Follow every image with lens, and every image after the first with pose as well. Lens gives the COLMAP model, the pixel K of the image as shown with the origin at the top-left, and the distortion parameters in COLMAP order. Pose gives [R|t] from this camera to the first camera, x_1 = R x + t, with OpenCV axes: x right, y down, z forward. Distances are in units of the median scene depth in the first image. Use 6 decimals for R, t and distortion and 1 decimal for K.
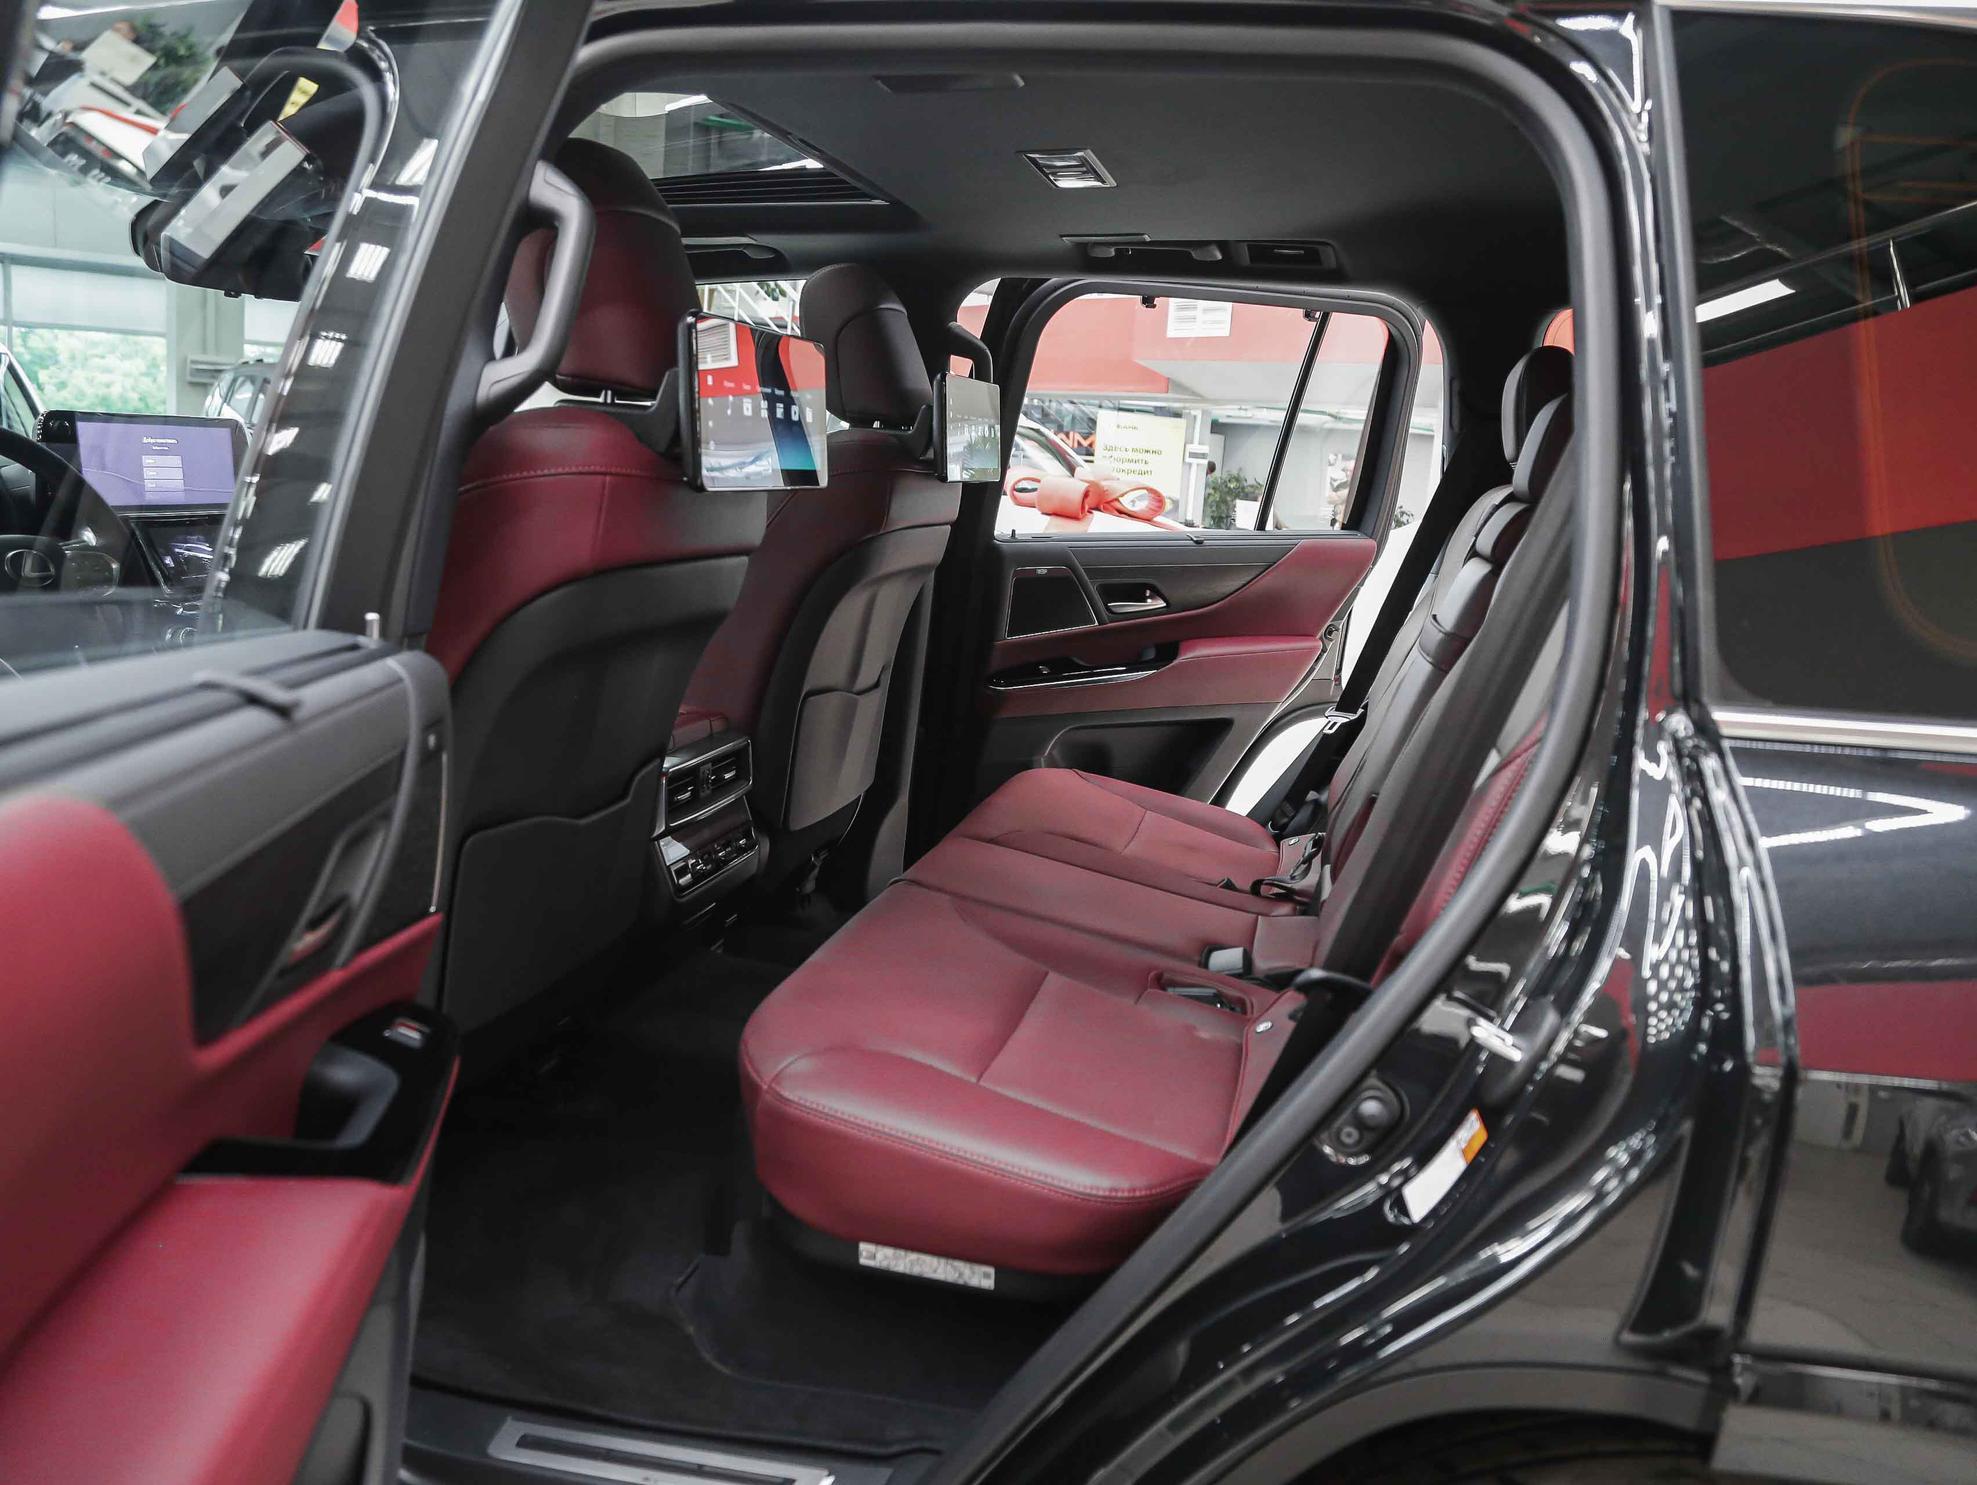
lens RADIAL K [[1556.6, 0, 988.5], [0, 1556.6, 742.5], [0, 0, 1]] dist [-0.137782, 0.098204]
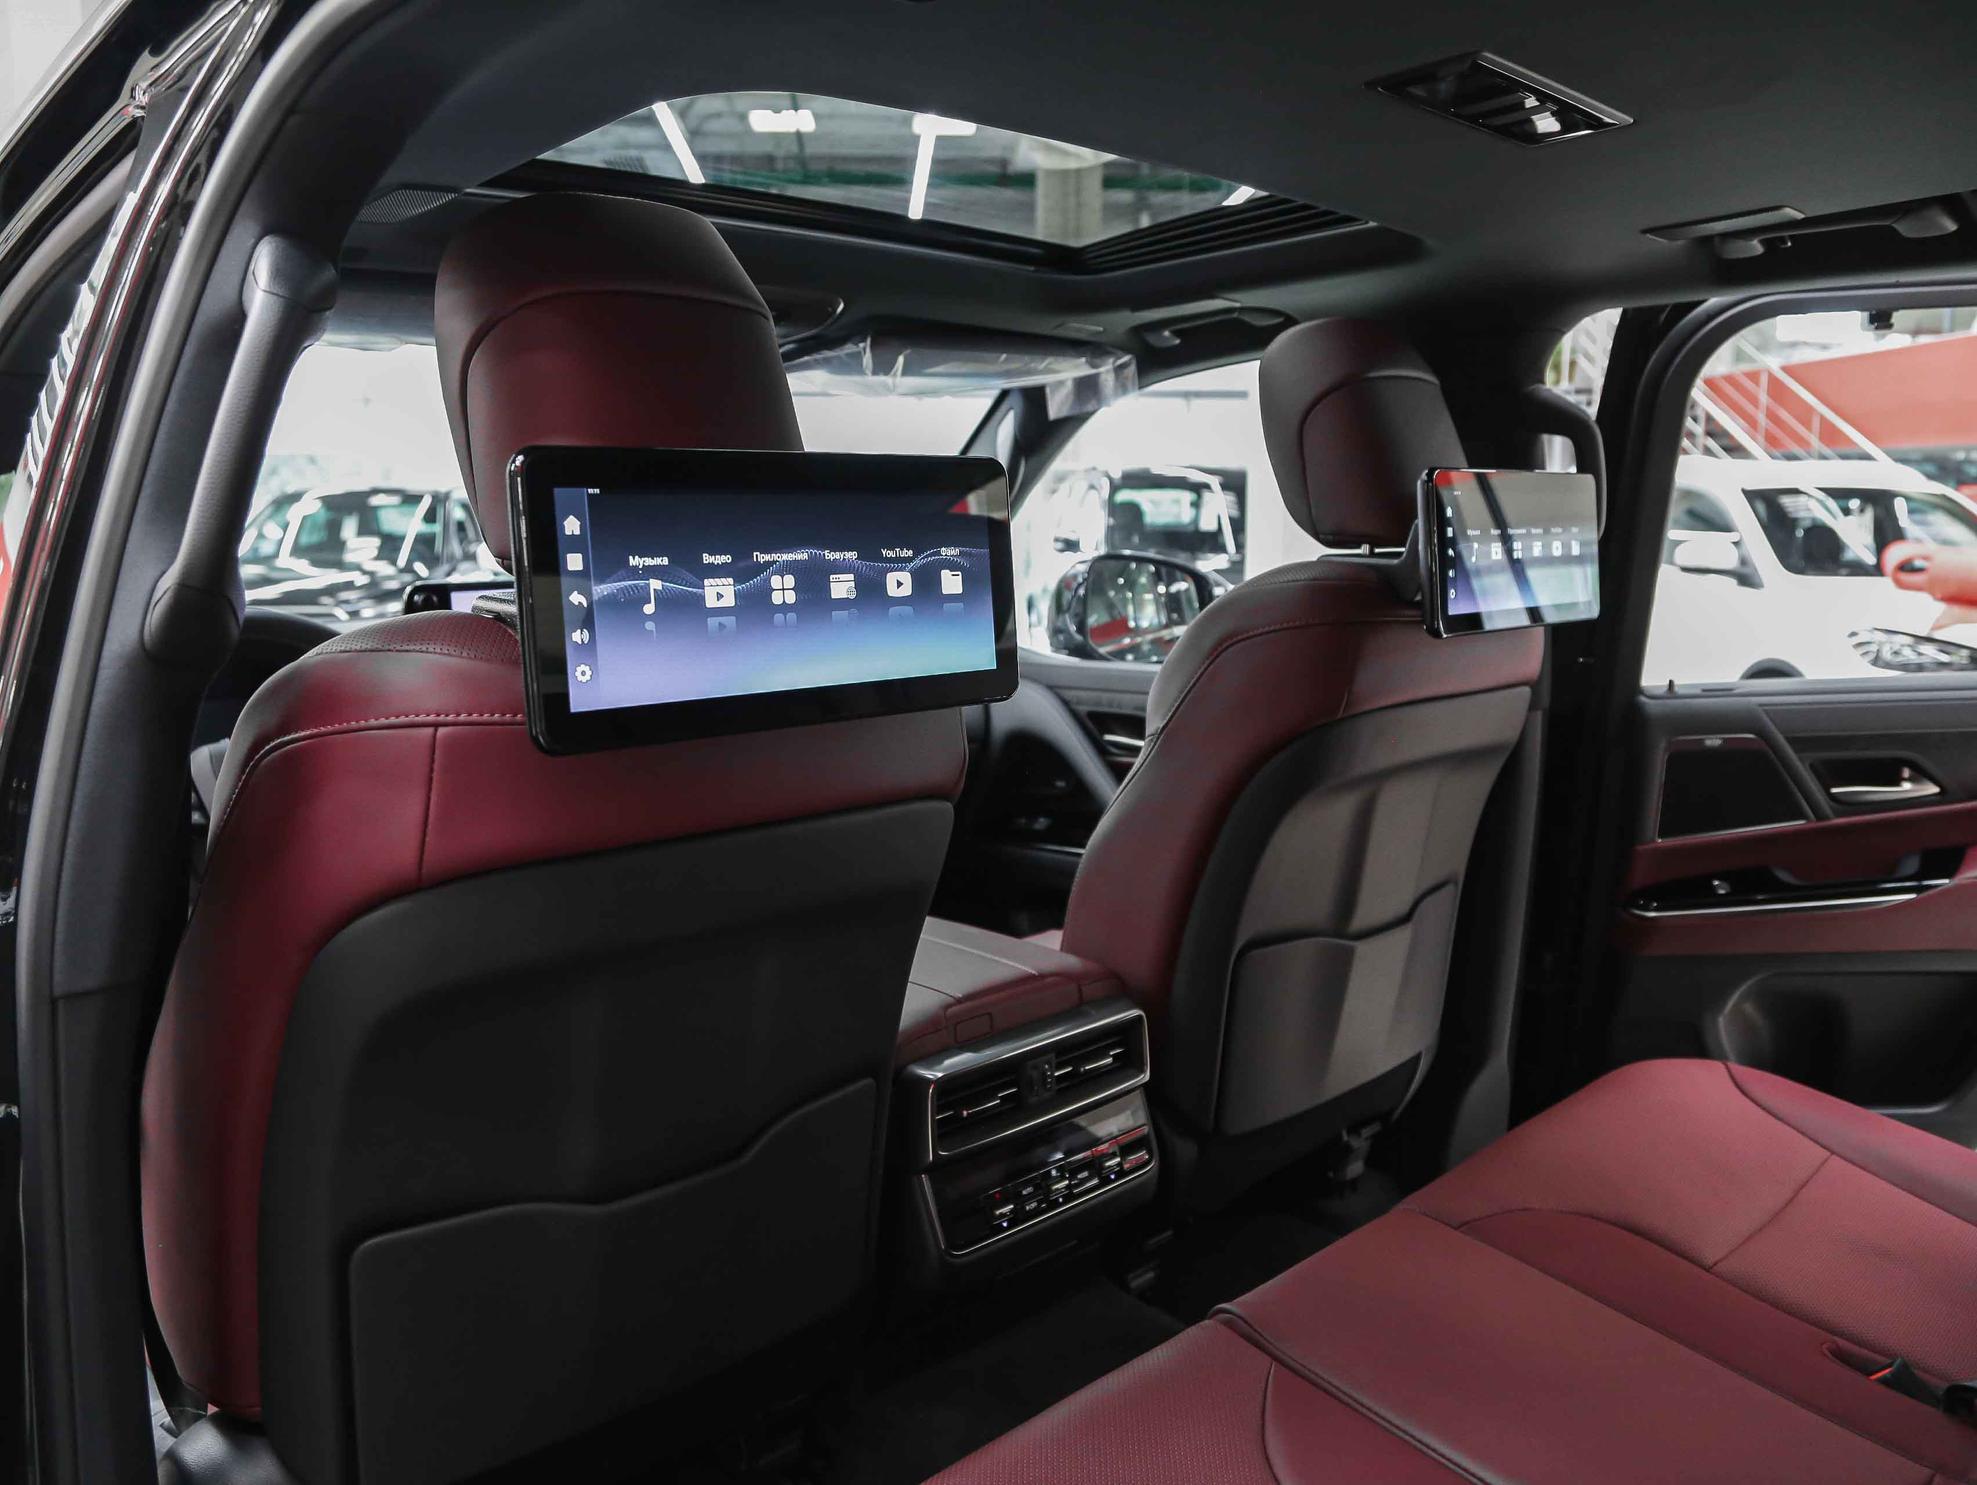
lens RADIAL K [[1556.6, 0, 988.5], [0, 1556.6, 742.5], [0, 0, 1]] dist [-0.137782, 0.098204]
pose [[0.836483, 0.015827, -0.547765, 0.139451], [-0.042520, 0.998444, -0.036084, -0.078929], [0.546341, 0.053475, 0.835854, 0.310581]]
